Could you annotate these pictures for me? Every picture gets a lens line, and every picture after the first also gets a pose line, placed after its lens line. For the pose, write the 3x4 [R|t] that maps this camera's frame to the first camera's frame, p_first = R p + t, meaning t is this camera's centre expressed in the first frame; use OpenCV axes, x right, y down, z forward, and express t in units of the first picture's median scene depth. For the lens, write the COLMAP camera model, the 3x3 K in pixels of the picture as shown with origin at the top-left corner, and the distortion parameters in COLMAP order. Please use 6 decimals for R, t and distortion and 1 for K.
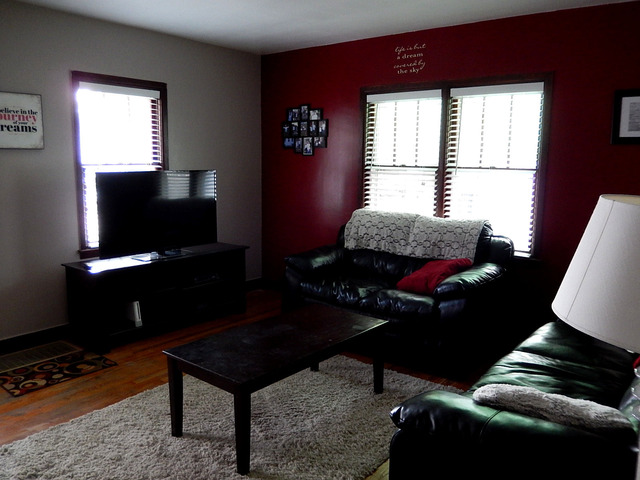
lens RADIAL K [[521.6, 0, 320.0], [0, 521.6, 240.0], [0, 0, 1]] dist [-0.048993, 0.000538]
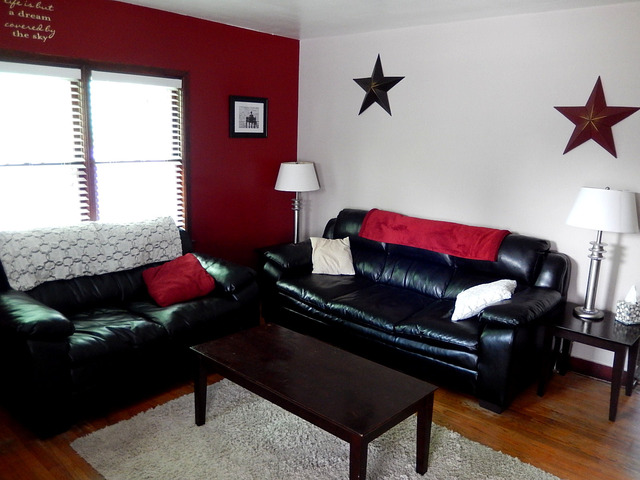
lens RADIAL K [[521.6, 0, 320.0], [0, 521.6, 240.0], [0, 0, 1]] dist [-0.048993, 0.000538]
pose [[0.062362, -0.176884, 0.982254, -0.579016], [0.161113, 0.973046, 0.164997, -0.097341], [-0.984964, 0.147964, 0.089179, 0.580650]]
